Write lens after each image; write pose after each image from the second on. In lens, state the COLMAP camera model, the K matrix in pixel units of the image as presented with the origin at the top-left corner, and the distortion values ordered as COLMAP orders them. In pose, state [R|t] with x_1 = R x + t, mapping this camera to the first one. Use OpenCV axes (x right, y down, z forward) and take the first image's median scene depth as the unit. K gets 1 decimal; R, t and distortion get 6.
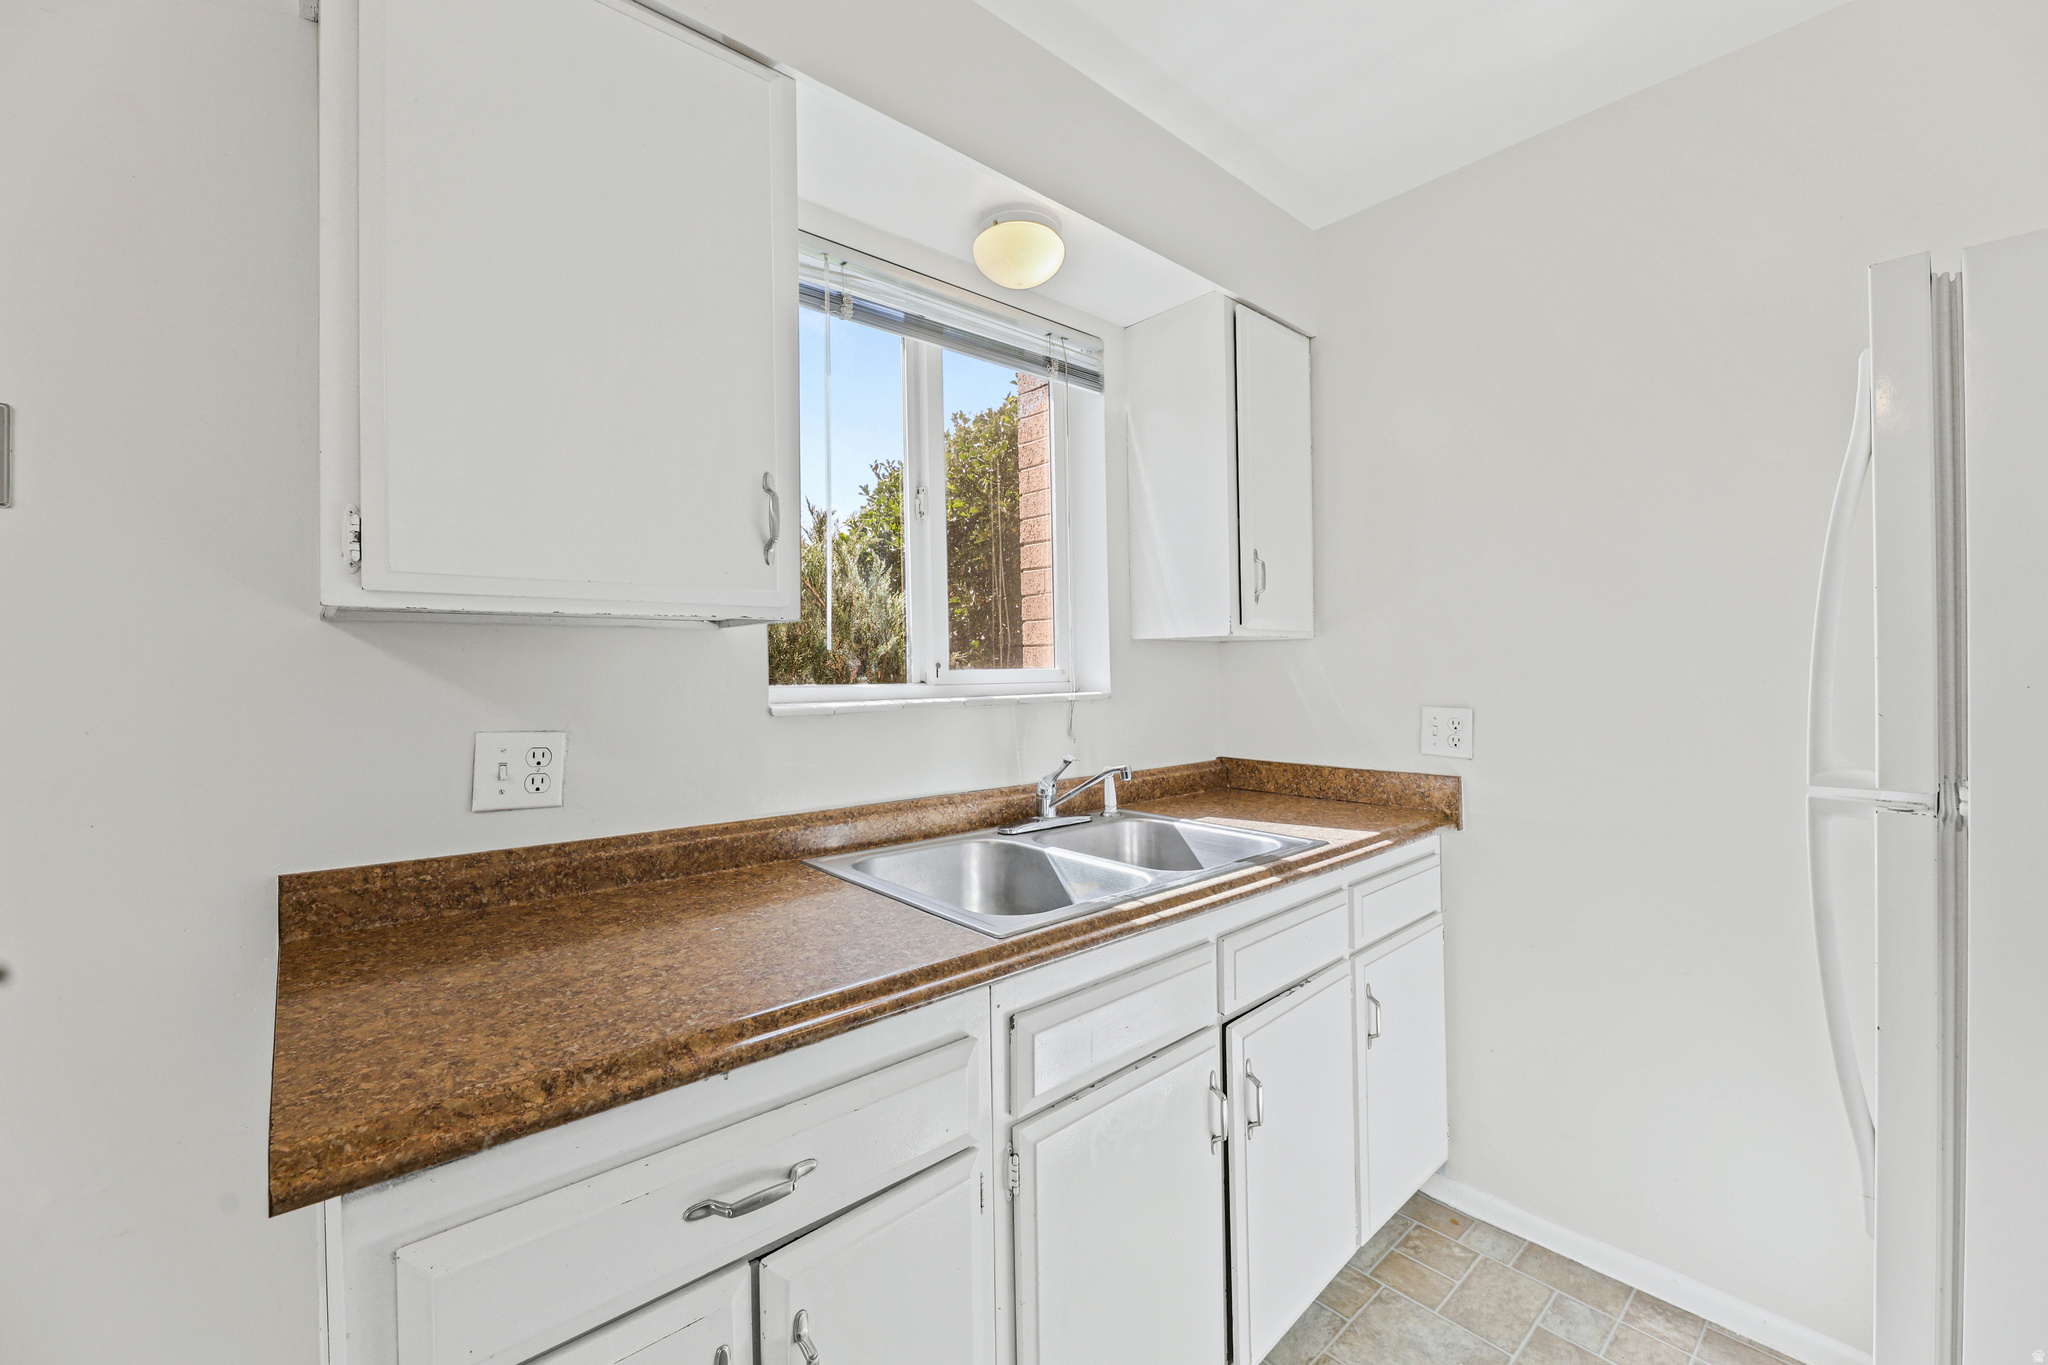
lens RADIAL K [[828.8, 0, 1031.6], [0, 828.8, 666.8], [0, 0, 1]] dist [0.000333, -0.000312]
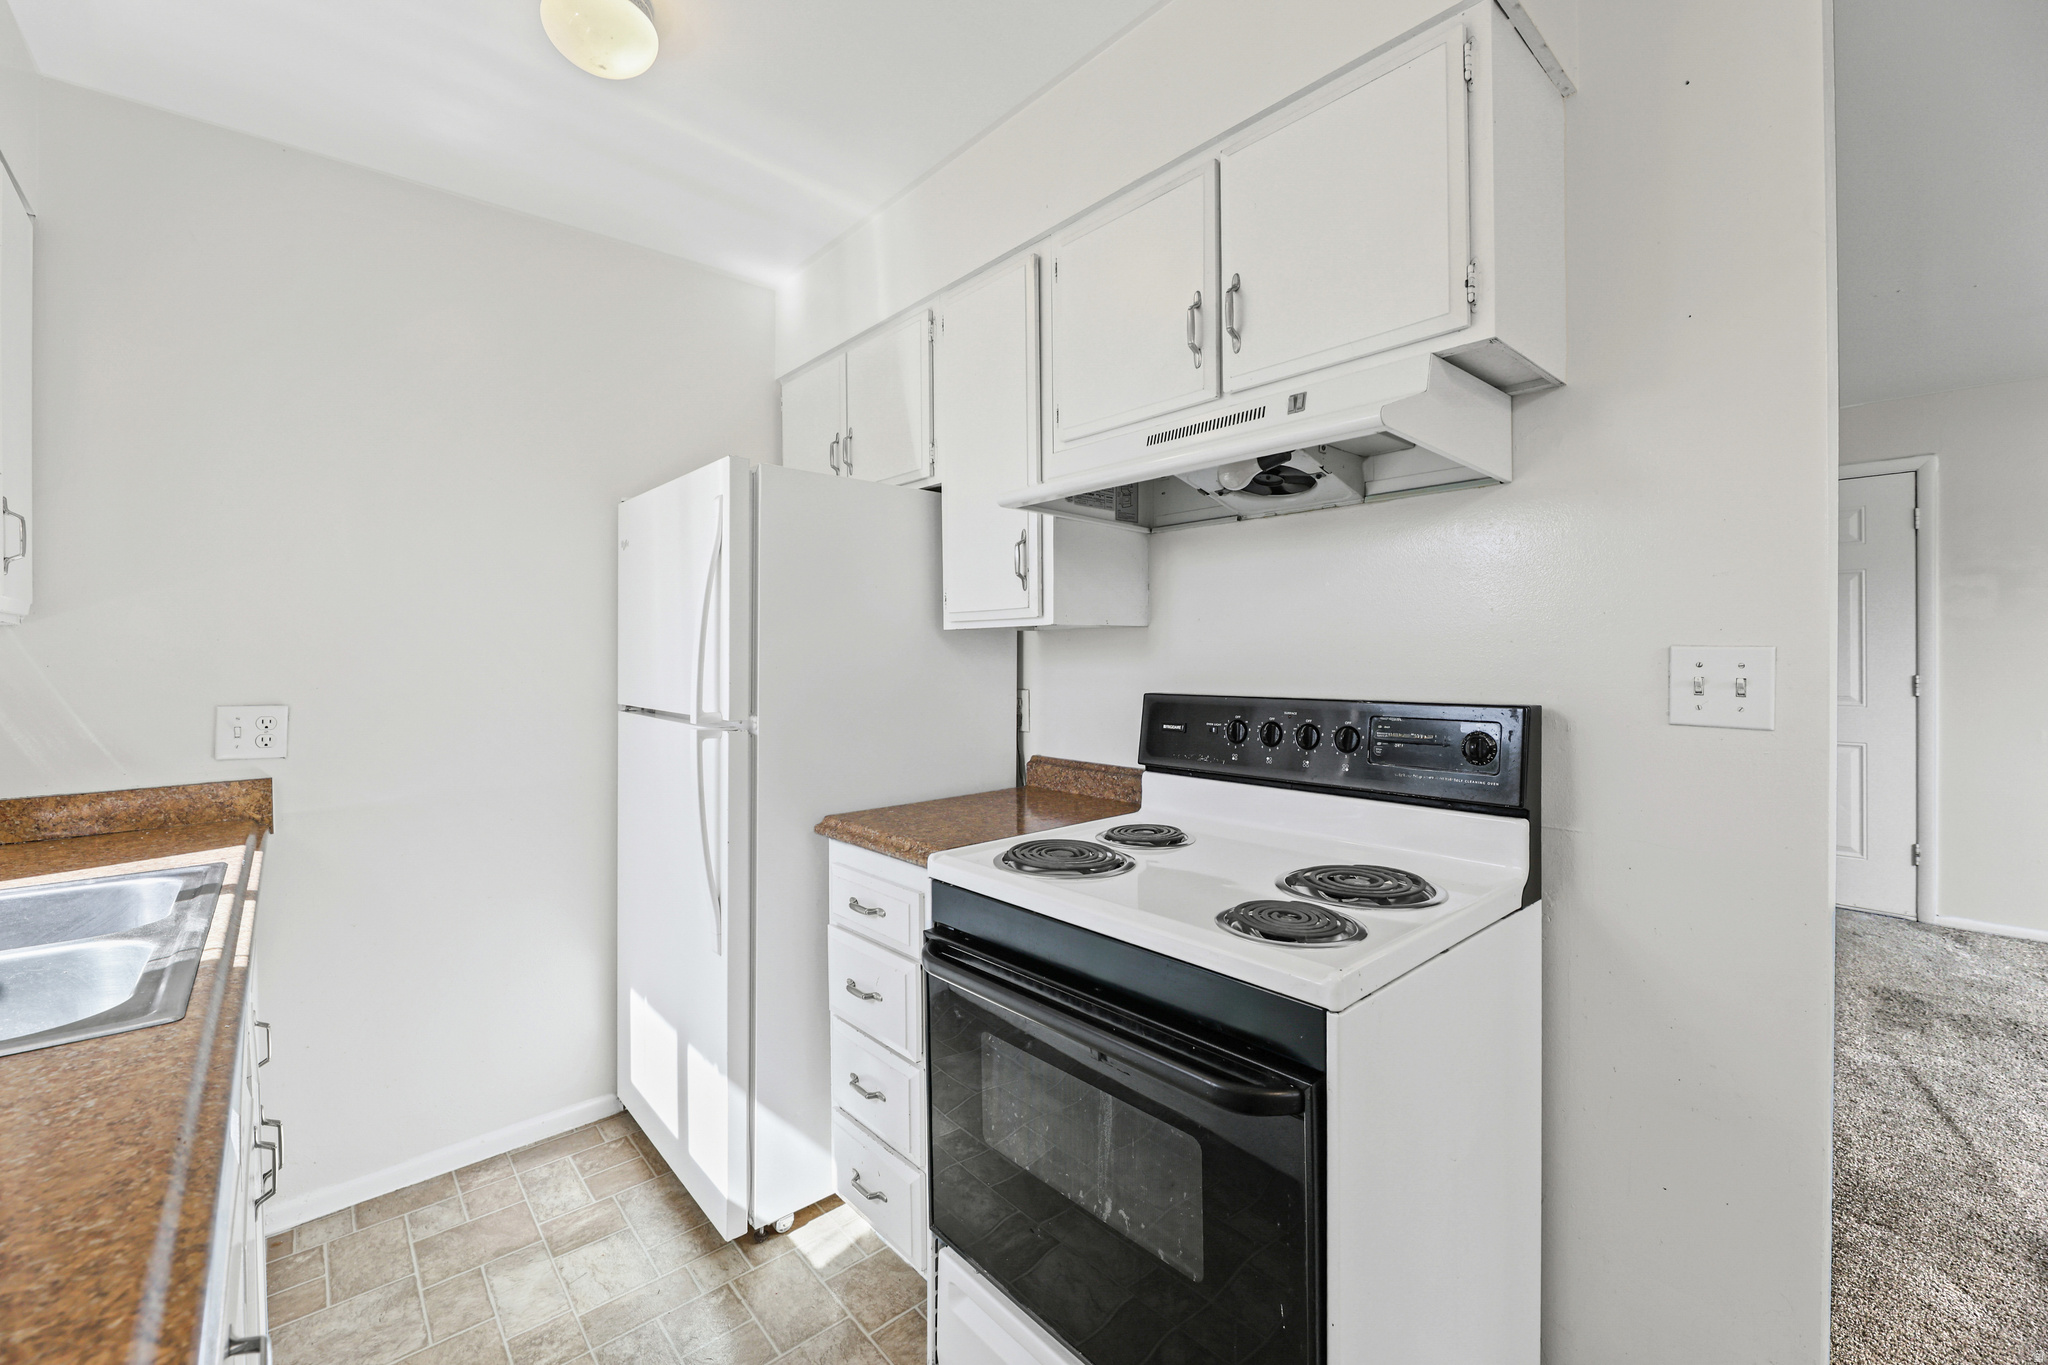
lens RADIAL K [[828.8, 0, 1031.4], [0, 828.8, 669.4], [0, 0, 1]] dist [0.000333, -0.000312]
pose [[0.007901, -0.008077, 0.999936, -0.482032], [0.002918, 0.999963, 0.008054, 0.003283], [-0.999965, 0.002854, 0.007924, 0.135689]]
